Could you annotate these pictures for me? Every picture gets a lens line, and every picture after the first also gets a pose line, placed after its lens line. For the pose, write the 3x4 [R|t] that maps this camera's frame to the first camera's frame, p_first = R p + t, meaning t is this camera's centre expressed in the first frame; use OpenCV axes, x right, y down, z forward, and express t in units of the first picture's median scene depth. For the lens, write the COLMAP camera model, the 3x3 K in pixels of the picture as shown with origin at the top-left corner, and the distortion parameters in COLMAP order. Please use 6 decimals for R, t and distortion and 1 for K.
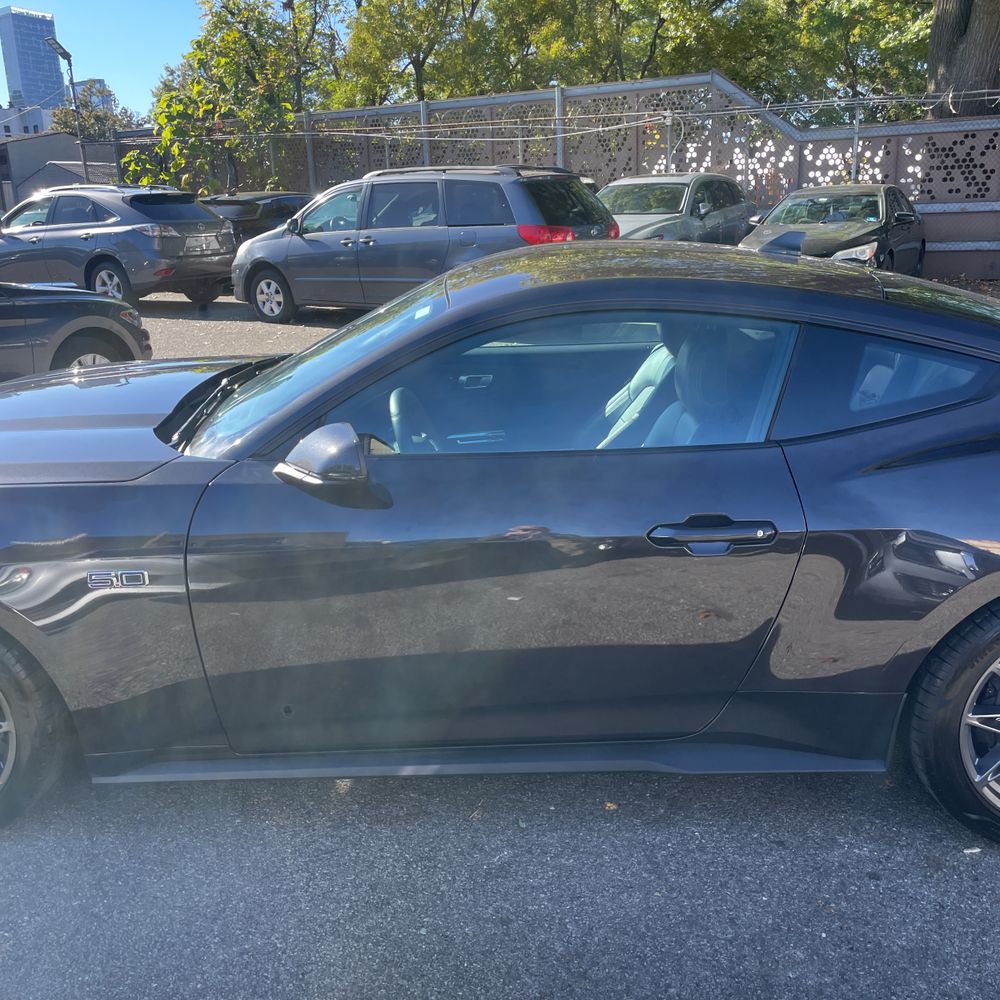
lens RADIAL K [[1007.1, 0, 507.1], [0, 1007.1, 500.3], [0, 0, 1]] dist [0.088460, -0.115496]
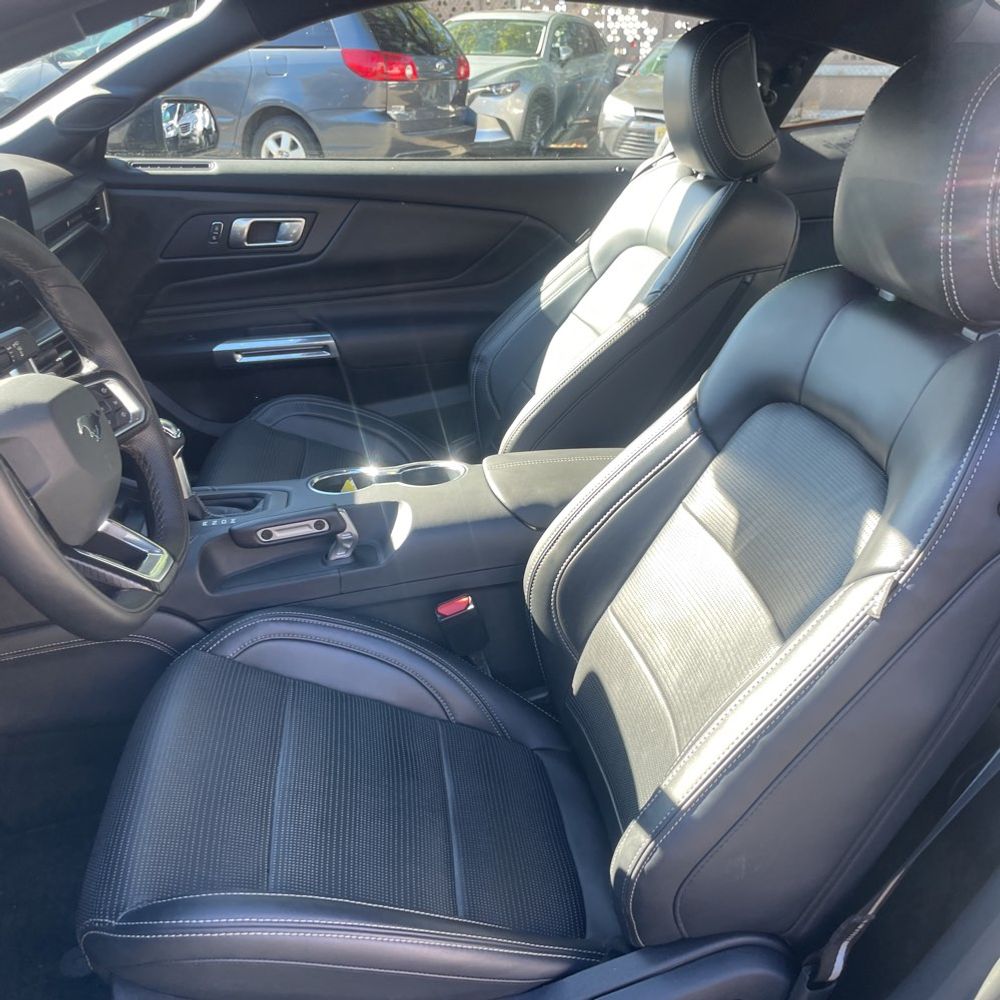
lens RADIAL K [[1023.0, 0, 498.5], [0, 1023.0, 477.3], [0, 0, 1]] dist [0.101505, -0.161284]
pose [[0.987538, -0.016812, 0.156482, -0.000655], [0.003129, 0.996179, 0.087283, -0.011820], [-0.157351, -0.085706, 0.983817, 0.131135]]
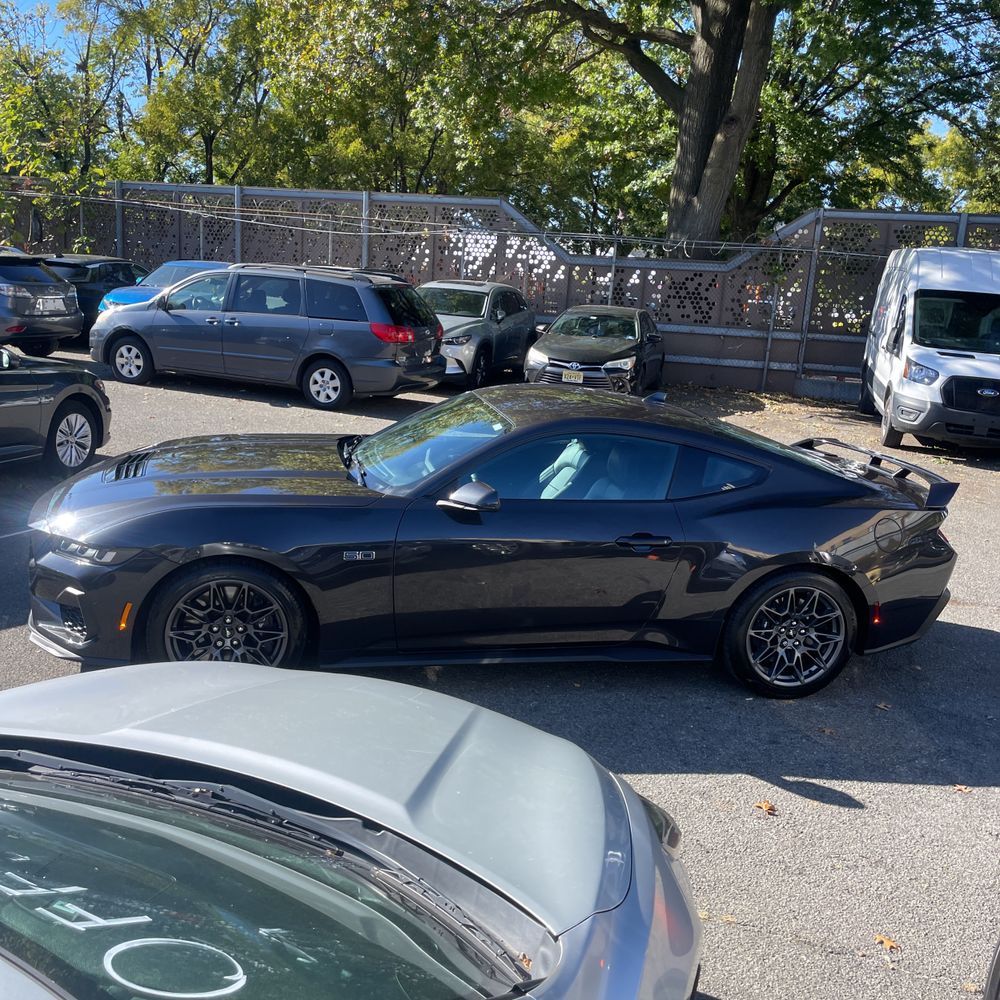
lens RADIAL K [[1010.1, 0, 494.0], [0, 1010.1, 501.7], [0, 0, 1]] dist [0.093466, -0.129376]
pose [[0.968520, 0.040549, 0.245611, -0.100935], [-0.025375, 0.997586, -0.064634, 0.015300], [-0.247639, 0.056367, 0.967211, -0.158143]]
